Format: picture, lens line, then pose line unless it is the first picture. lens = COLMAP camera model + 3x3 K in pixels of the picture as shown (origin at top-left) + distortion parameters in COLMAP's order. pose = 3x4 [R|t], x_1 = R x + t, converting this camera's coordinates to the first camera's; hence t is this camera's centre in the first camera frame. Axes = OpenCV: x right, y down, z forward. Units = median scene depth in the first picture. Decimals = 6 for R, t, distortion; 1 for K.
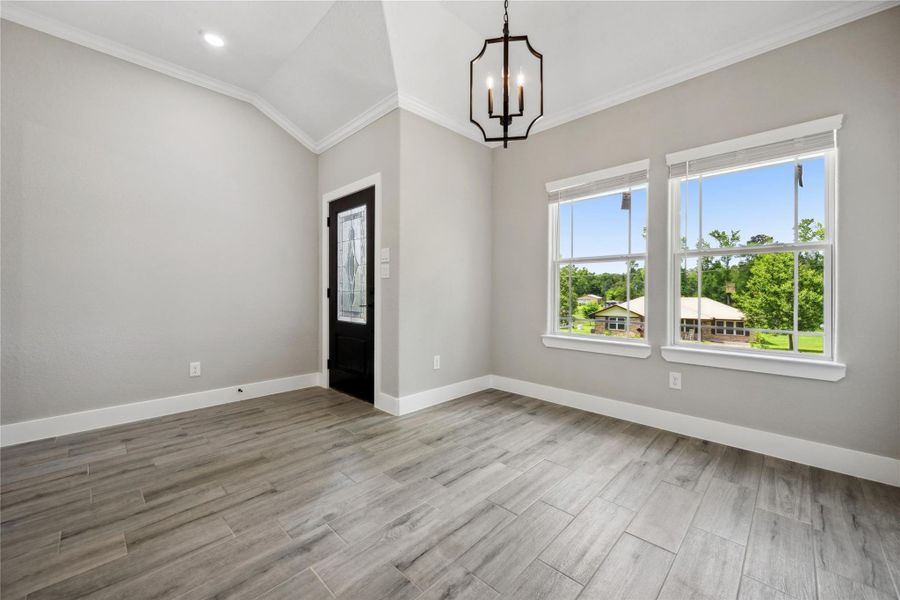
lens RADIAL K [[357.1, 0, 450.8], [0, 357.1, 295.2], [0, 0, 1]] dist [0.000562, -0.000102]
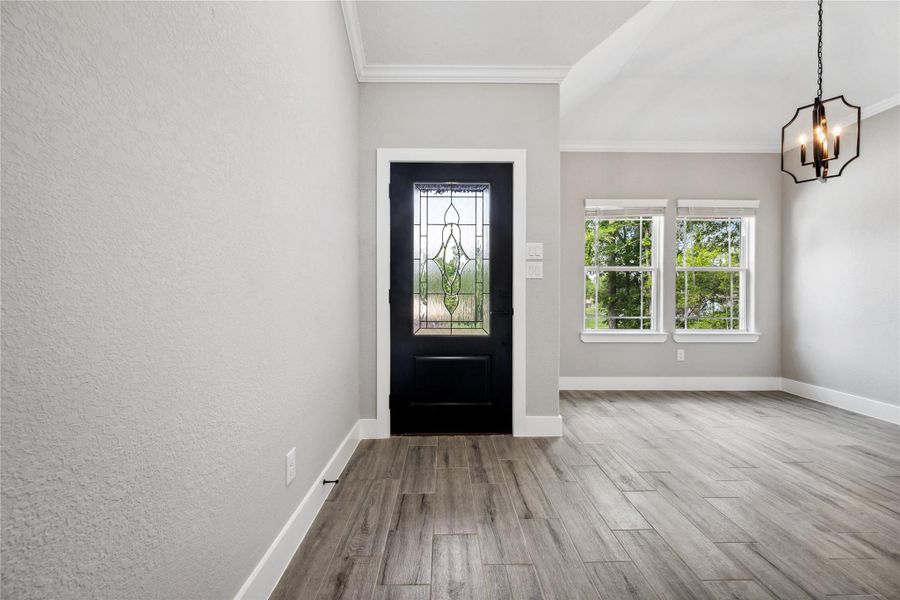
lens RADIAL K [[357.1, 0, 450.8], [0, 357.1, 295.2], [0, 0, 1]] dist [0.000562, -0.000102]
pose [[0.702889, -0.002657, 0.711294, -1.066464], [0.006861, 0.999972, -0.003045, -0.007684], [-0.711266, 0.007021, 0.702888, 0.636355]]
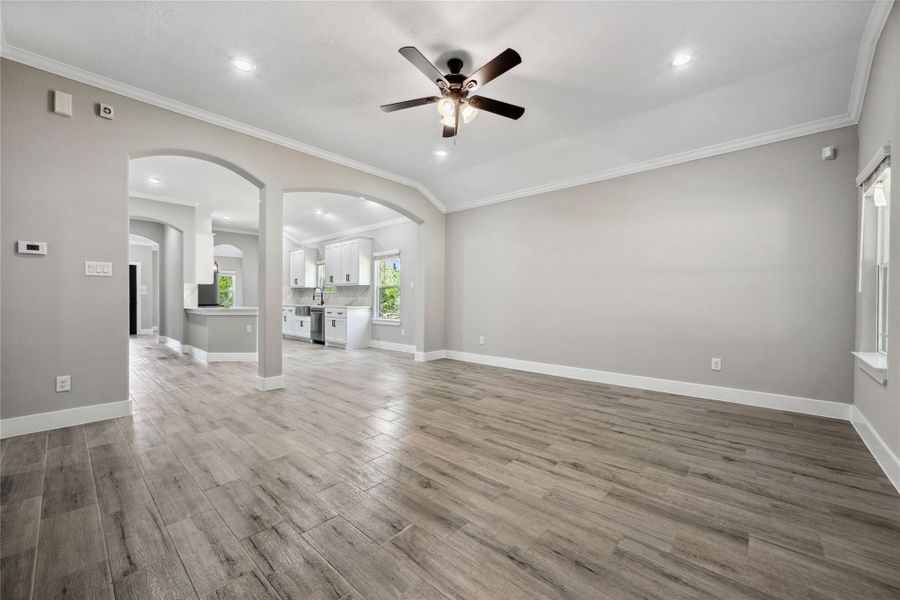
lens RADIAL K [[351.7, 0, 450.0], [0, 351.7, 300.0], [0, 0, 1]] dist [-0.000436, -0.000037]
pose [[-0.038530, -0.005463, 0.999242, -4.154193], [0.008245, 0.999949, 0.005785, 0.008921], [-0.999223, 0.008462, -0.038483, -2.016439]]
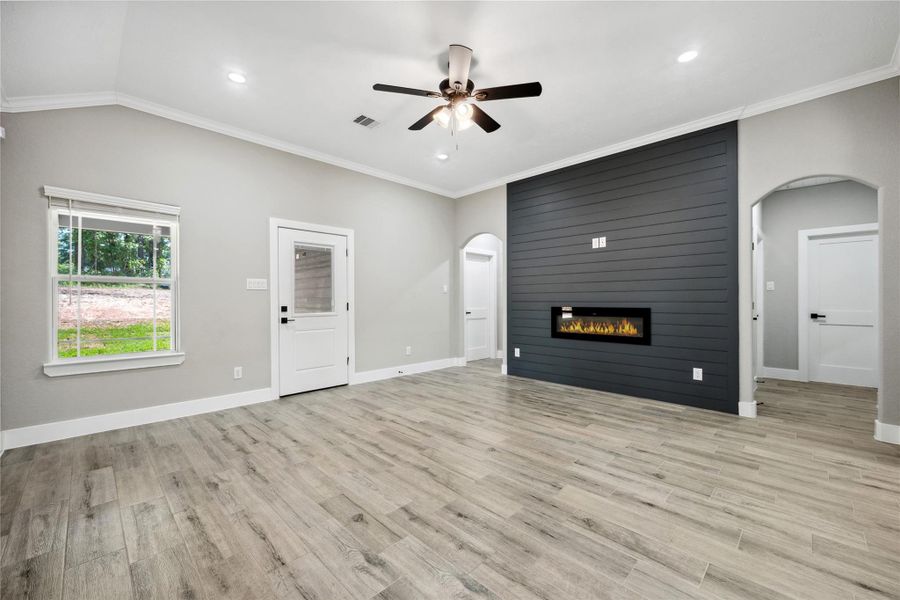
lens RADIAL K [[362.5, 0, 445.1], [0, 362.5, 302.3], [0, 0, 1]] dist [0.002283, 0.000194]
pose [[-0.023176, 0.002713, -0.999728, -2.080173], [-0.006370, 0.999976, 0.002861, -0.013212], [0.999711, 0.006434, -0.023158, -2.080832]]
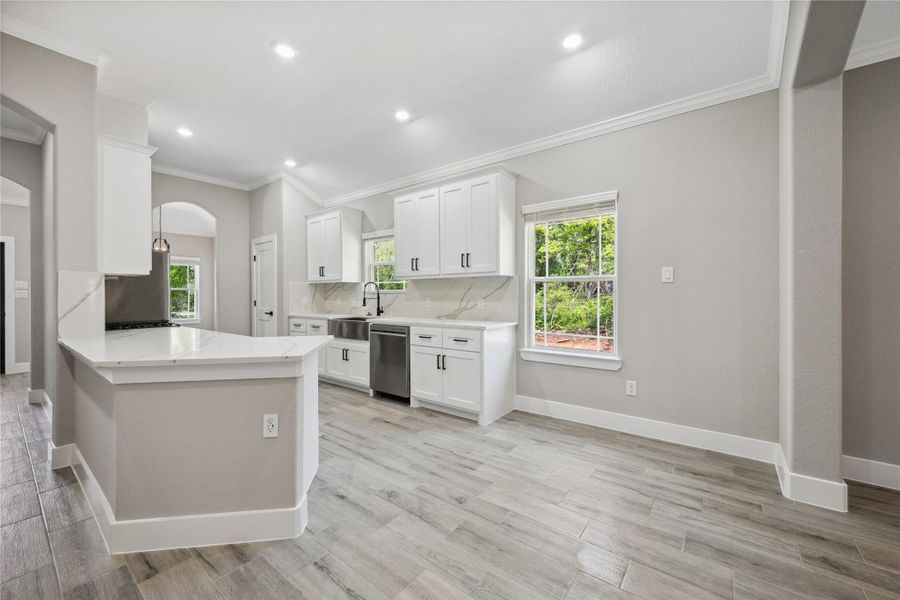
lens RADIAL K [[357.1, 0, 450.8], [0, 357.1, 295.2], [0, 0, 1]] dist [0.000562, -0.000102]
pose [[-0.113926, -0.005959, 0.993471, -2.553302], [0.016781, 0.999828, 0.007921, -0.044524], [-0.993347, 0.017574, -0.113807, -1.075822]]
